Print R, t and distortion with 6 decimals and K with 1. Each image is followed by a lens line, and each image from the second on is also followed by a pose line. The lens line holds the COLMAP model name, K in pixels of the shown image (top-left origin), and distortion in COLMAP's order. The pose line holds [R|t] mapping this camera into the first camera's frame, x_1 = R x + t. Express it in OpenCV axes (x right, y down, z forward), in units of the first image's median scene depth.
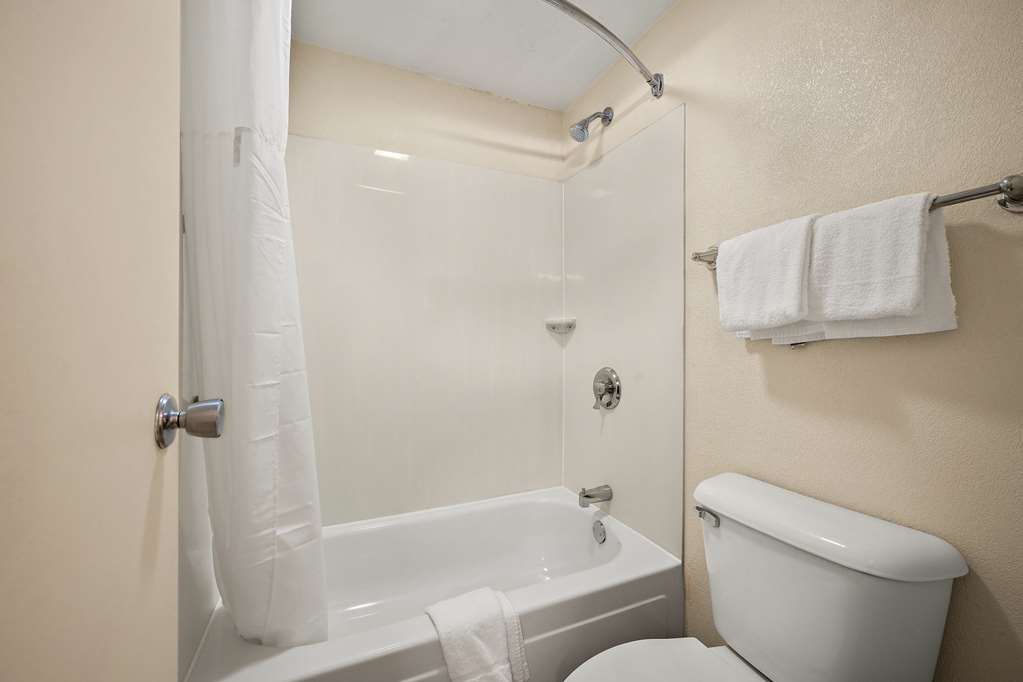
lens RADIAL K [[413.6, 0, 505.9], [0, 413.6, 333.6], [0, 0, 1]] dist [0.003877, 0.000269]
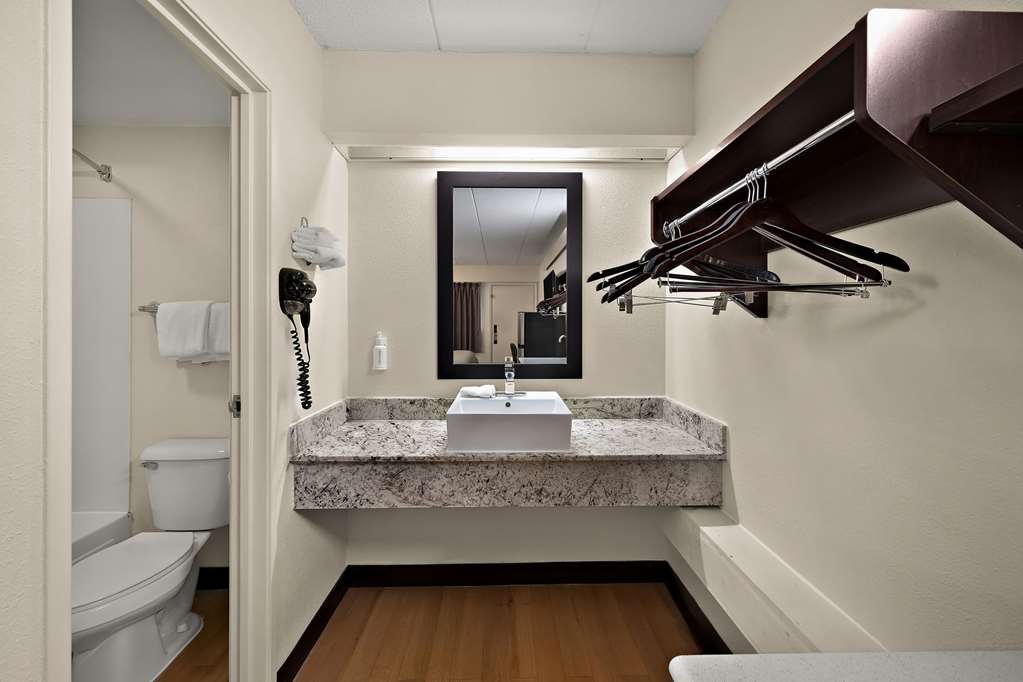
lens RADIAL K [[413.6, 0, 507.4], [0, 413.6, 322.2], [0, 0, 1]] dist [0.003877, 0.000269]
pose [[0.387507, 0.007835, 0.921834, -0.538241], [0.002751, 0.999950, -0.009655, -0.140923], [-0.921863, 0.006278, 0.387466, -1.056219]]
